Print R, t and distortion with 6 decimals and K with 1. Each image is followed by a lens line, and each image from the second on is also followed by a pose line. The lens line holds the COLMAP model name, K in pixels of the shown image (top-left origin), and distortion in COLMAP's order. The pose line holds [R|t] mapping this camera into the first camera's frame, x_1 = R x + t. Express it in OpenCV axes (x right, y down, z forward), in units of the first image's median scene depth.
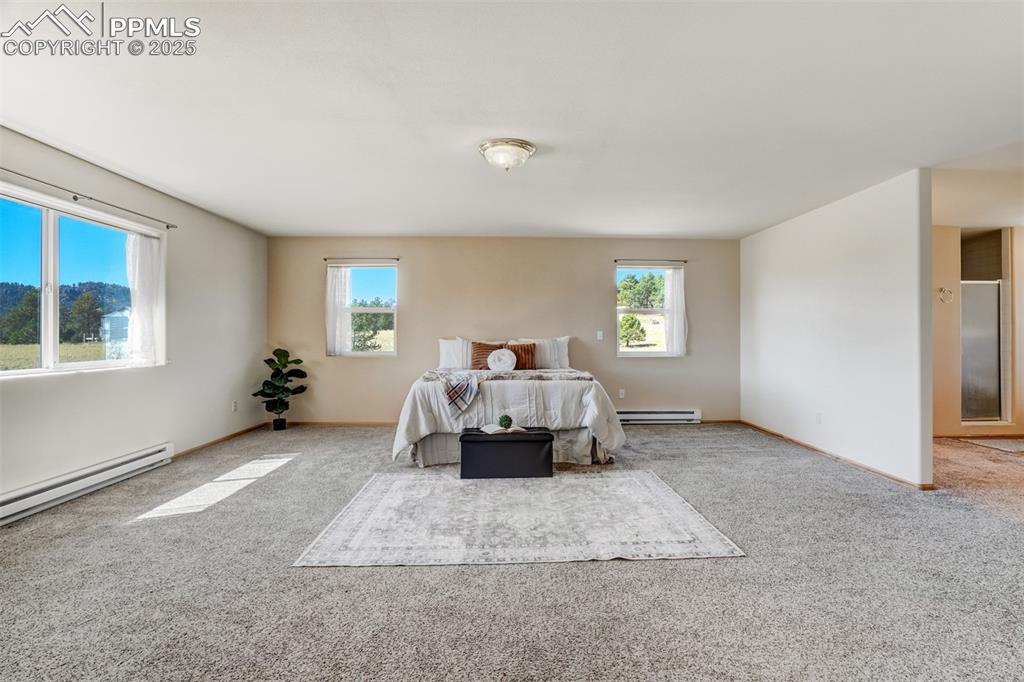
lens RADIAL K [[475.1, 0, 515.4], [0, 475.1, 334.4], [0, 0, 1]] dist [-0.019508, 0.004017]
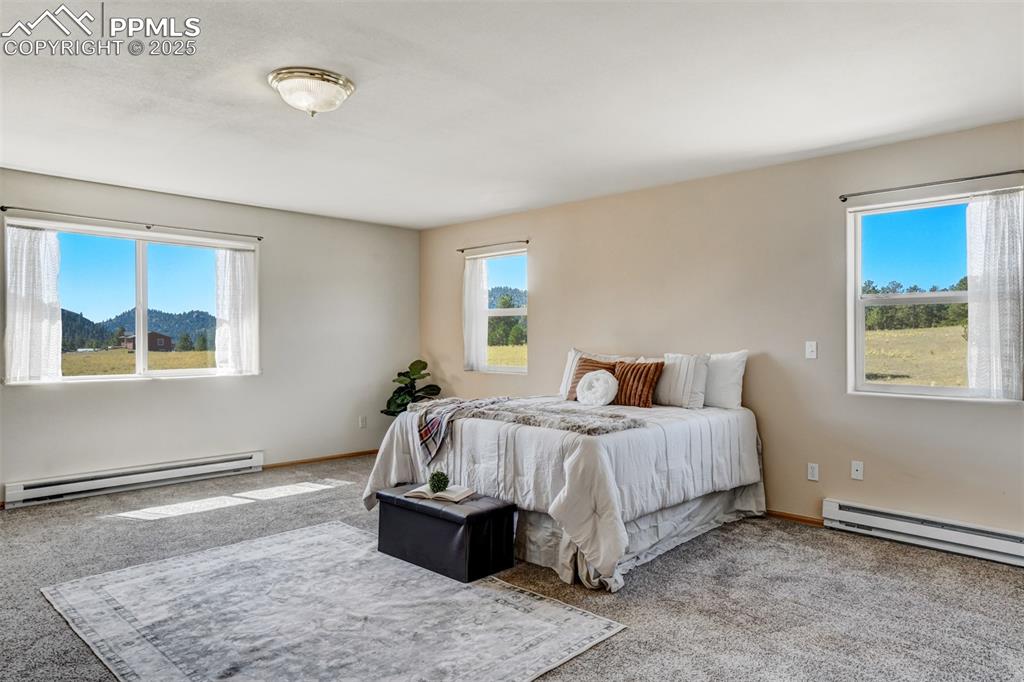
lens RADIAL K [[646.3, 0, 513.0], [0, 646.3, 343.2], [0, 0, 1]] dist [0.007141, 0.013495]
pose [[0.701398, 0.007255, -0.712733, 0.755660], [0.000071, 0.999947, 0.010249, -0.020143], [0.712770, -0.007240, 0.701360, 0.482287]]
